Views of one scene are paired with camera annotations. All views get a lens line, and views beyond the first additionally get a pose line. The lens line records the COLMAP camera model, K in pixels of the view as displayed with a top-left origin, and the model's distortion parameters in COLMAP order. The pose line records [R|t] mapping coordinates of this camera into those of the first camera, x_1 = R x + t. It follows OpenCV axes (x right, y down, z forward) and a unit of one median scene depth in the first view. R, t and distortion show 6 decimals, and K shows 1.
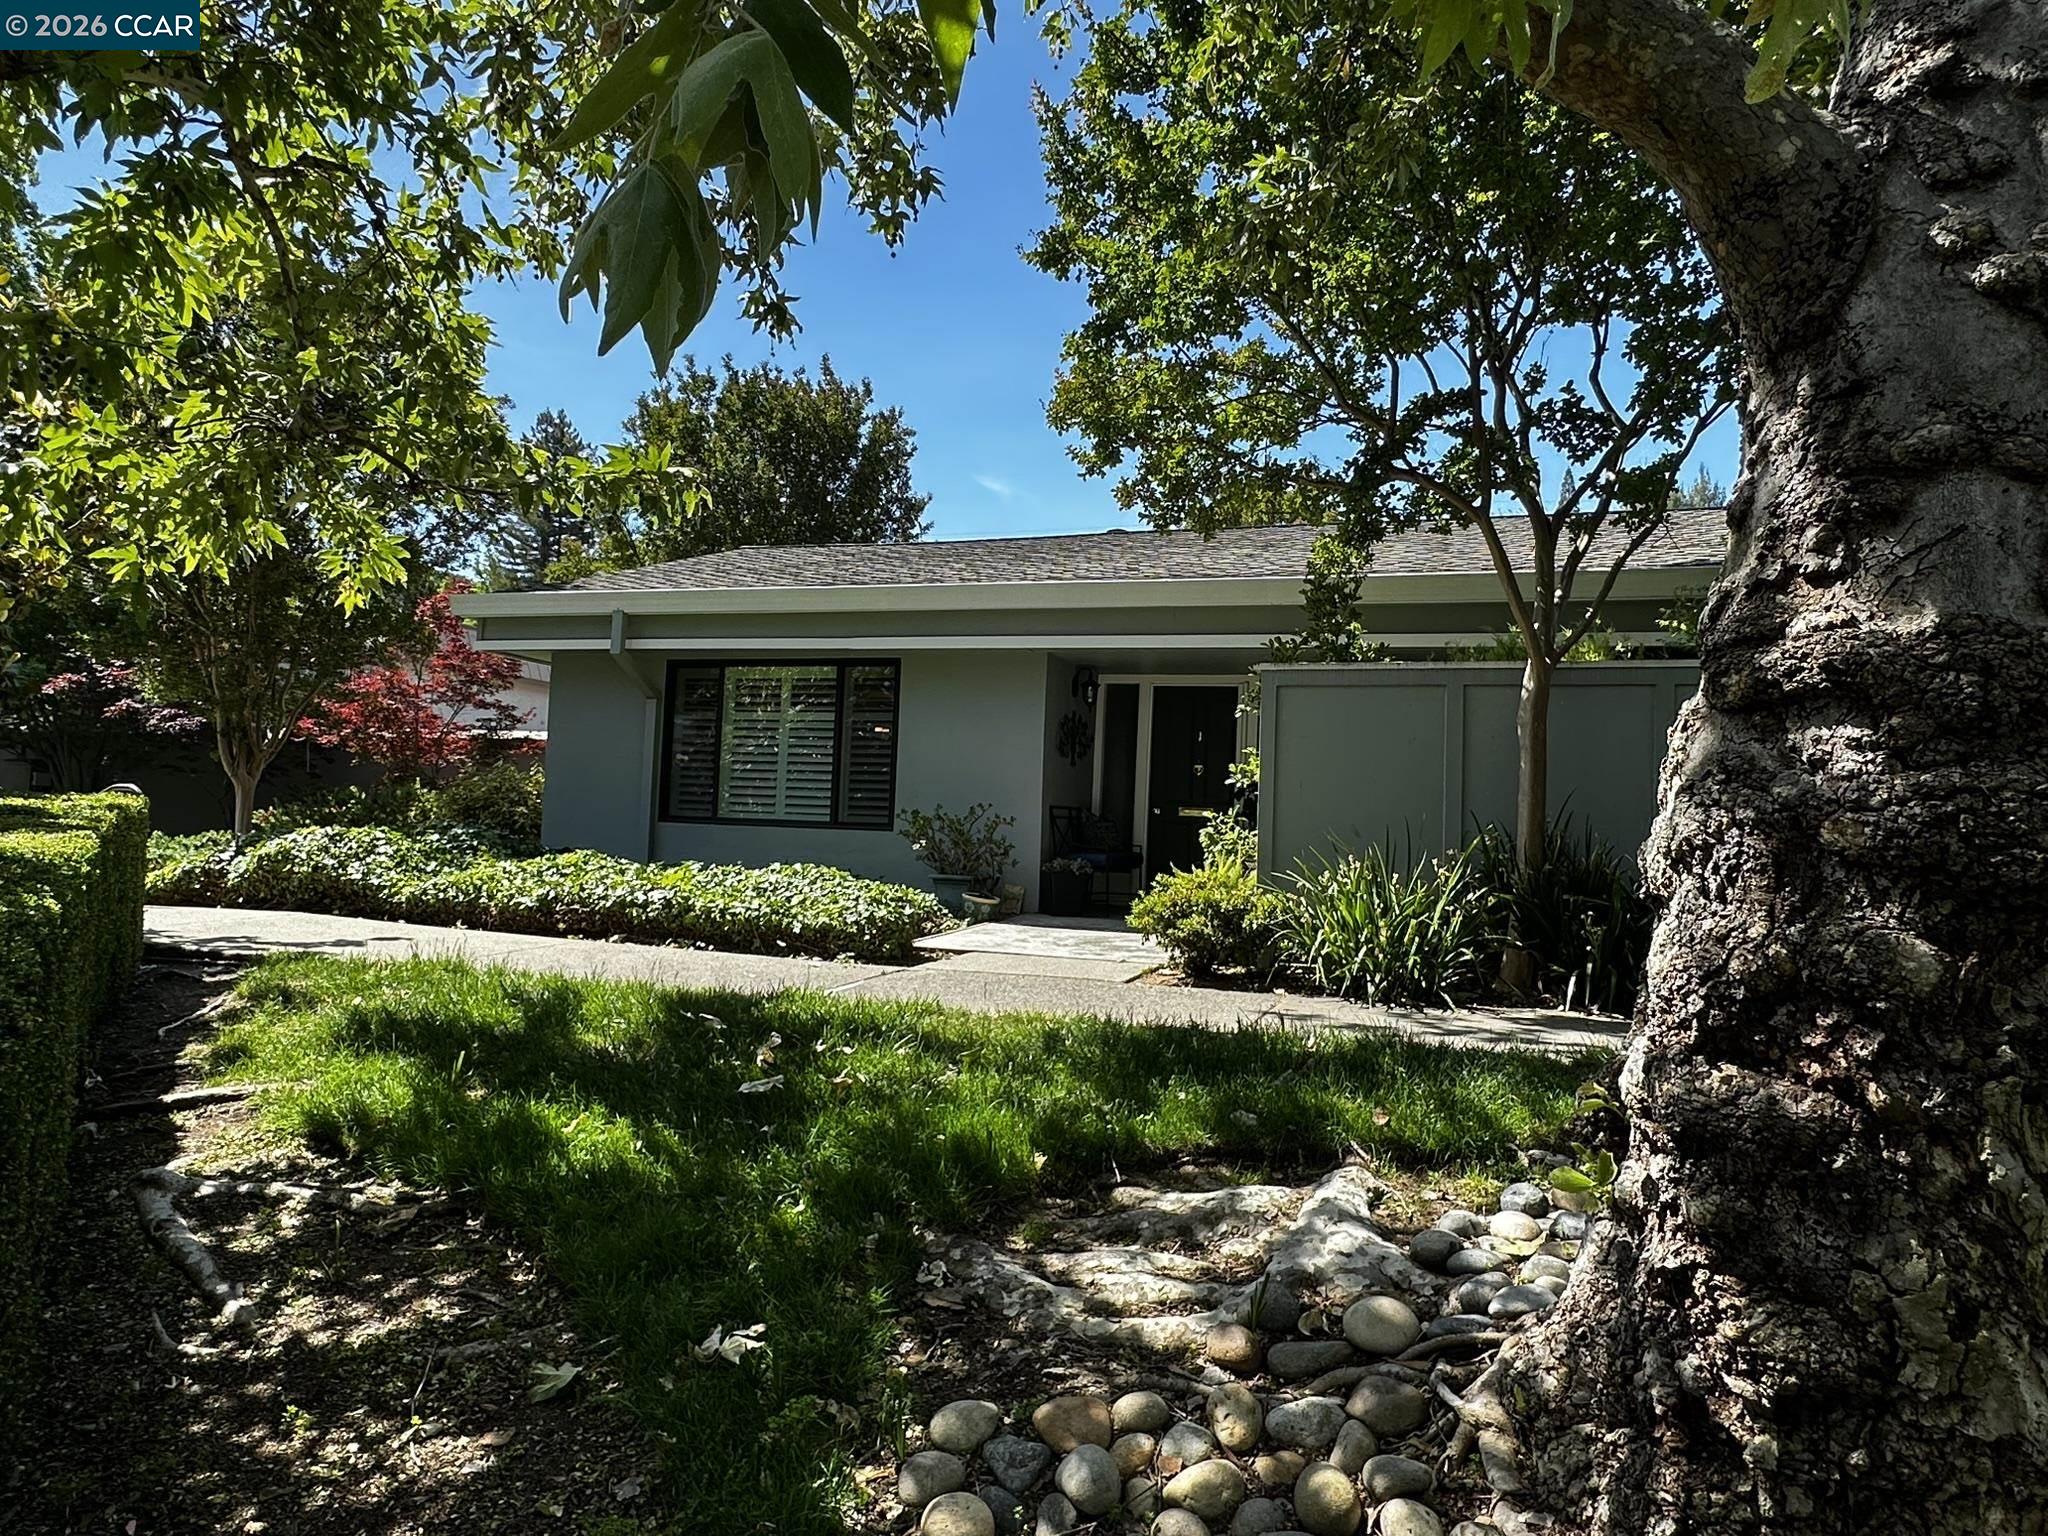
lens RADIAL K [[1276.0, 0, 1024.0], [0, 1276.0, 768.0], [0, 0, 1]] dist [-0.000121, -0.000039]
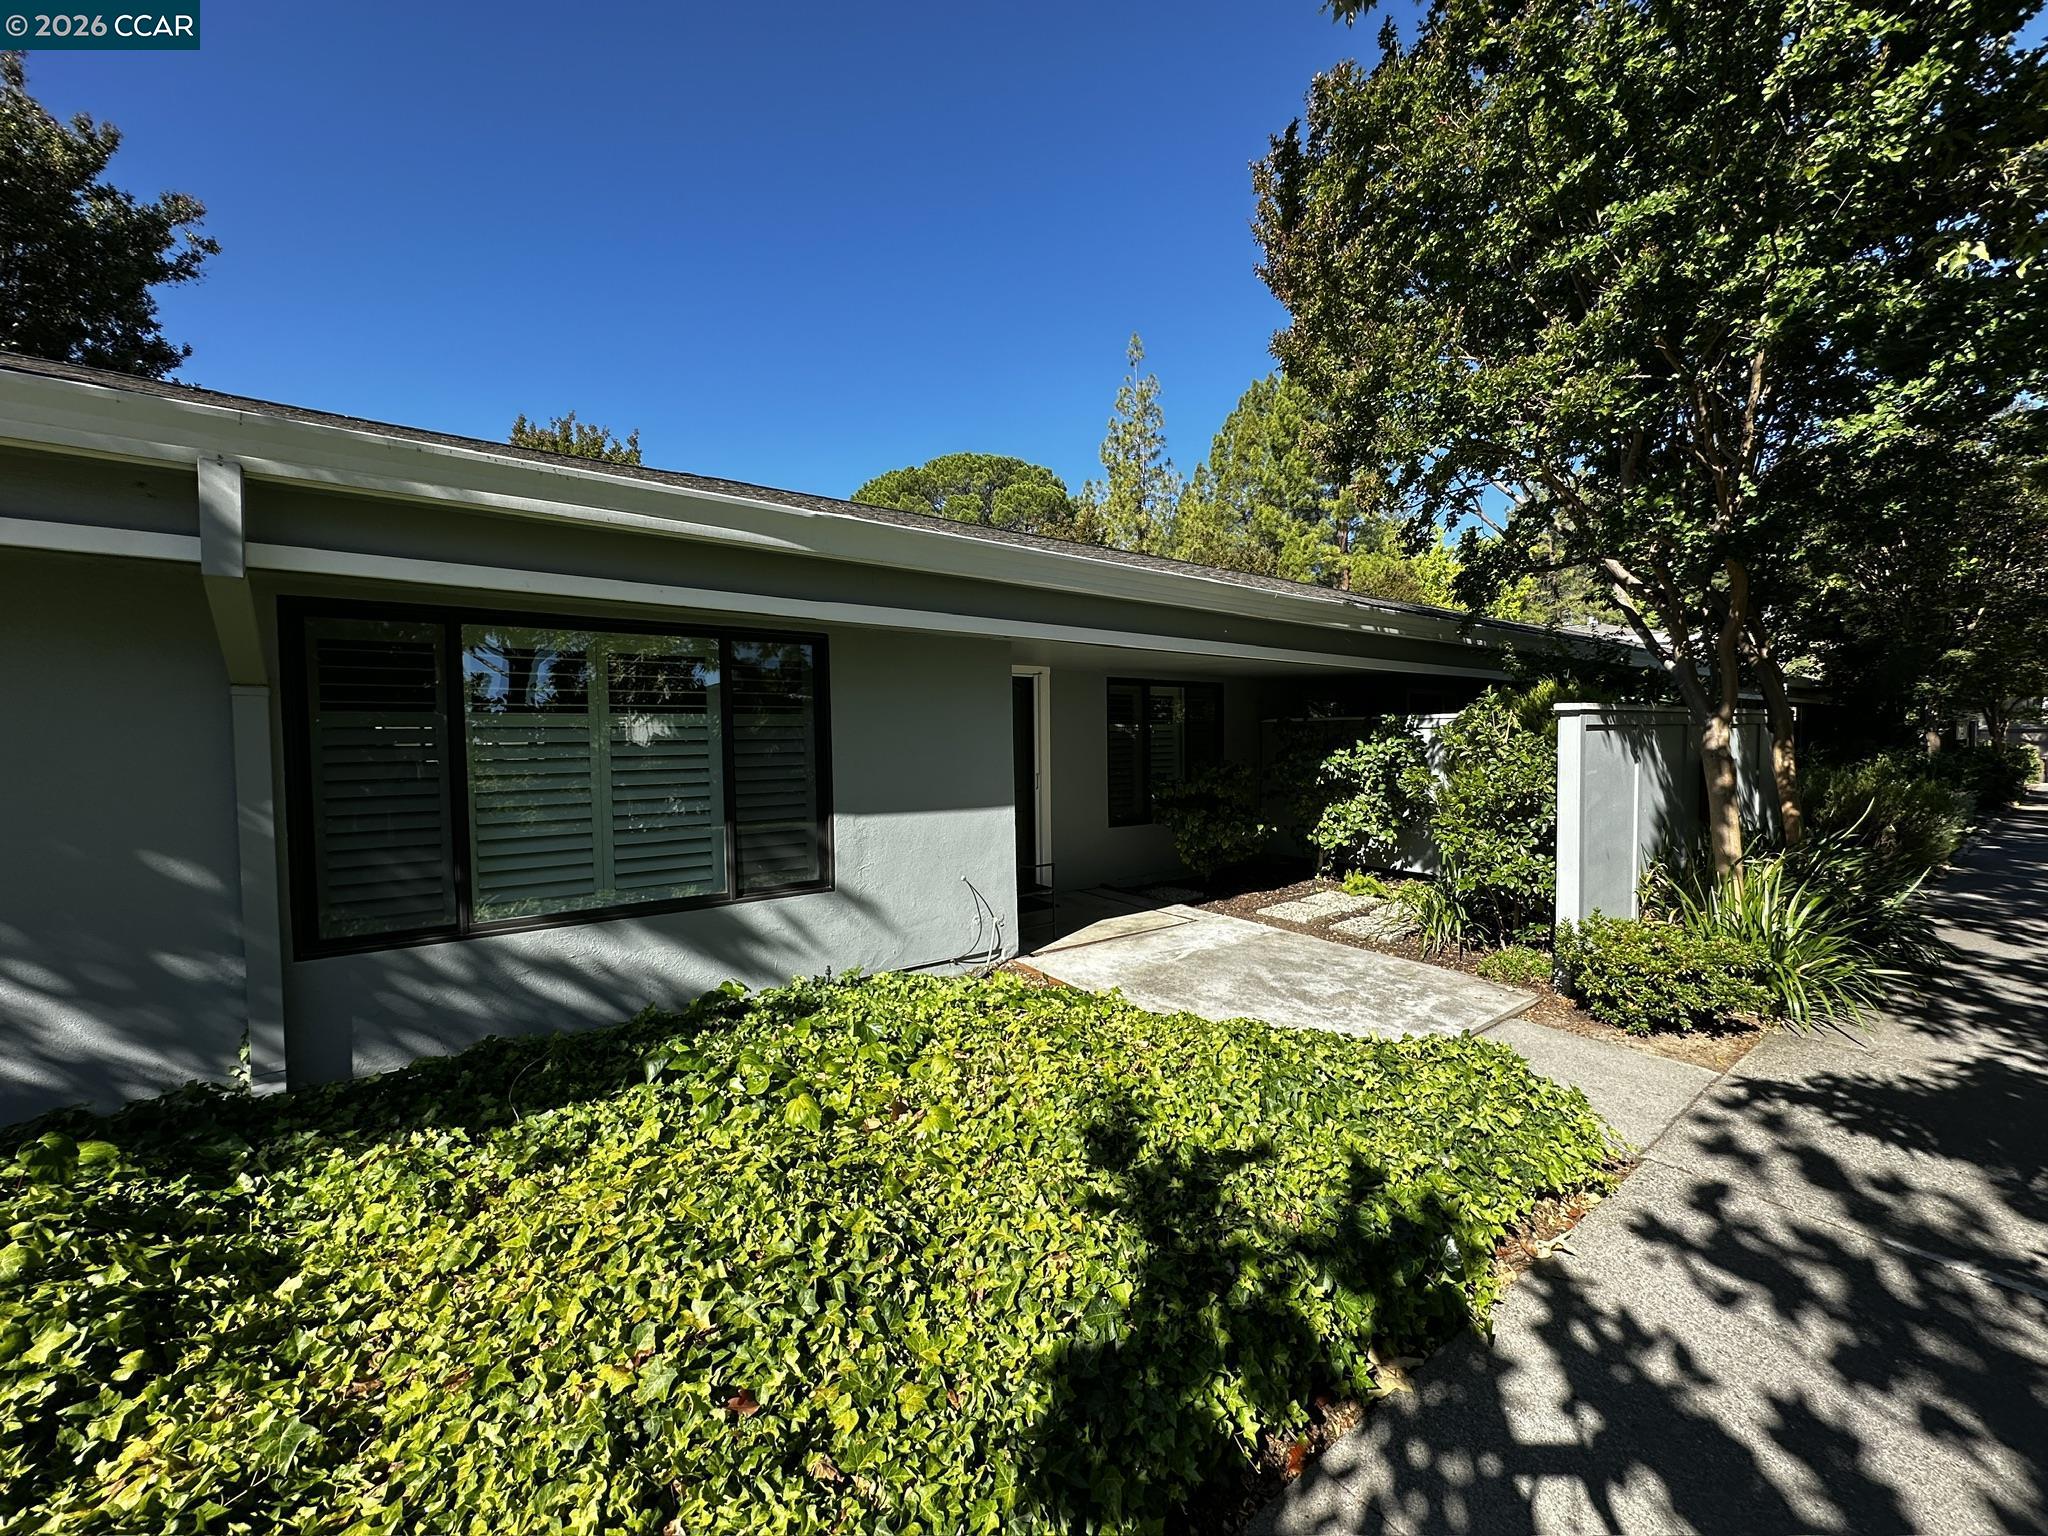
lens RADIAL K [[817.6, 0, 1023.0], [0, 817.6, 768.0], [0, 0, 1]] dist [-0.003247, 0.001533]
pose [[0.559673, -0.078773, 0.824961, -0.374022], [-0.010573, 0.994712, 0.102155, -0.057291], [-0.828646, -0.065895, 0.555881, 0.626304]]
